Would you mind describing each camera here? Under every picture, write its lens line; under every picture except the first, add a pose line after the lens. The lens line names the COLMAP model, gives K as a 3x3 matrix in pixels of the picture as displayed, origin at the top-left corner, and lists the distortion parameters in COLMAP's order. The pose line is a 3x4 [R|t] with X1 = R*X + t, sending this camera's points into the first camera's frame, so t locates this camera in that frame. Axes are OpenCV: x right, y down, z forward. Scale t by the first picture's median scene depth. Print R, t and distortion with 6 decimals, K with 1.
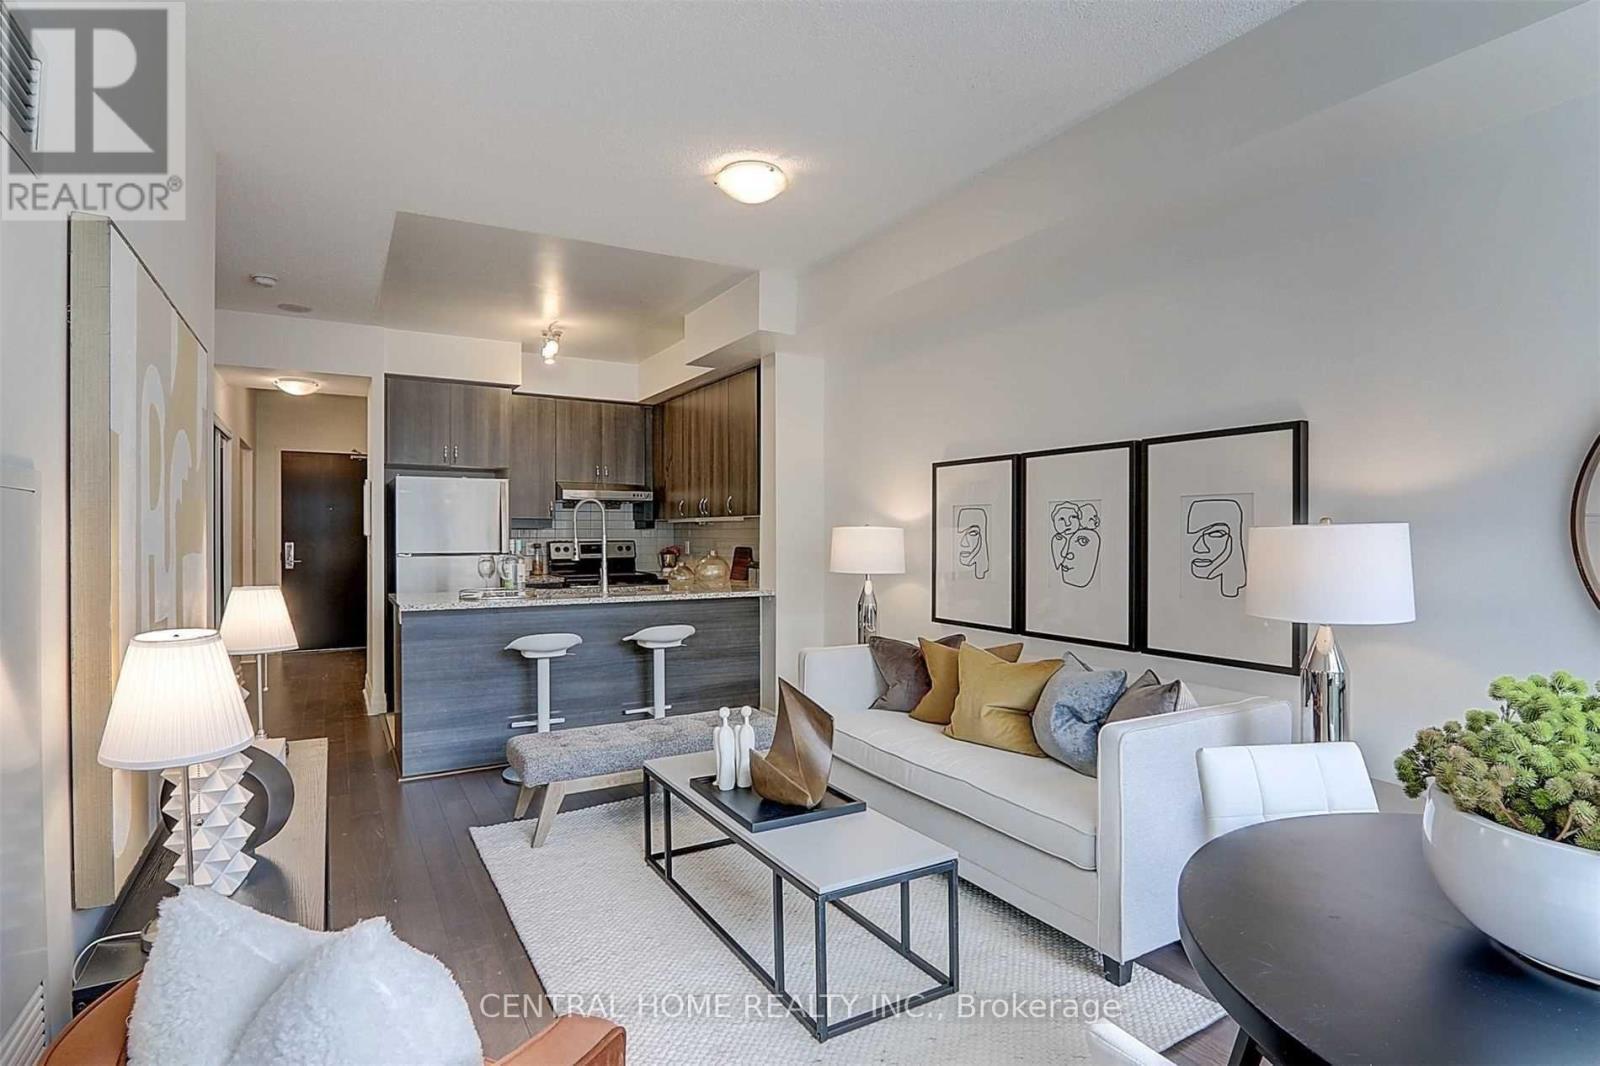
lens RADIAL K [[814.1, 0, 800.0], [0, 814.1, 533.0], [0, 0, 1]] dist [-0.004161, -0.000655]
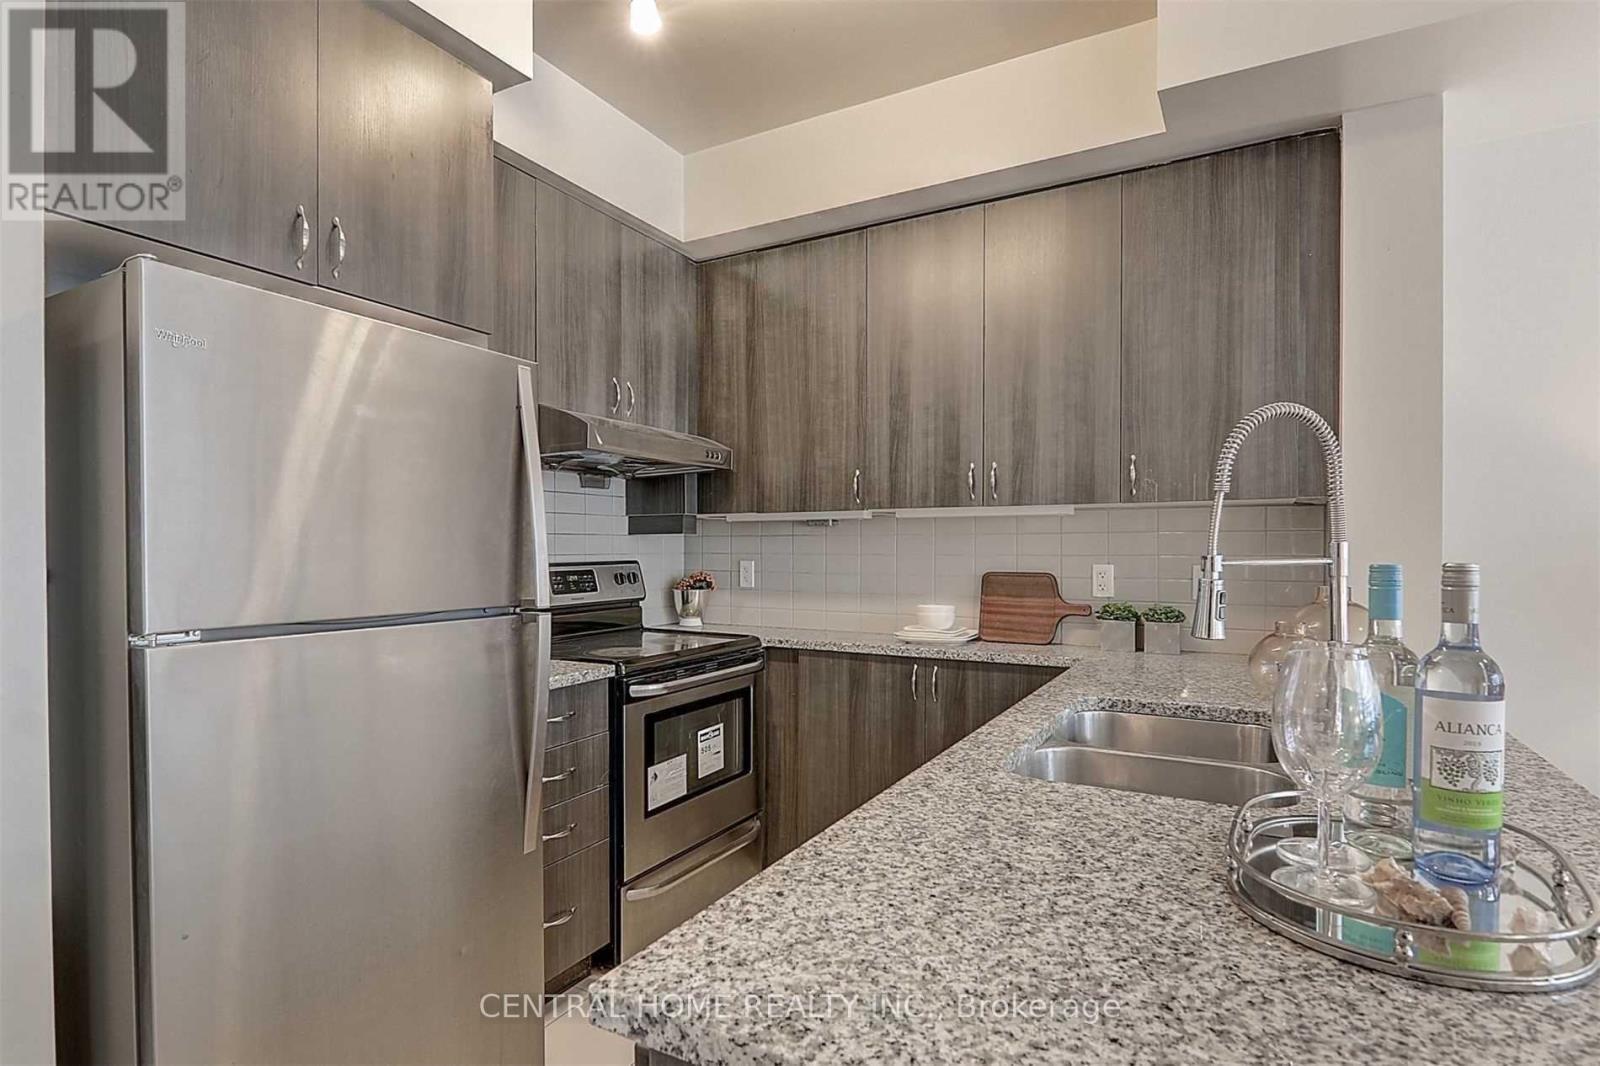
lens RADIAL K [[809.1, 0, 804.8], [0, 809.1, 548.7], [0, 0, 1]] dist [-0.002699, -0.000533]
pose [[0.857588, -0.001213, 0.514335, -0.651490], [0.001237, 0.999999, 0.000296, 0.005251], [-0.514335, 0.000383, 0.857589, 1.054812]]
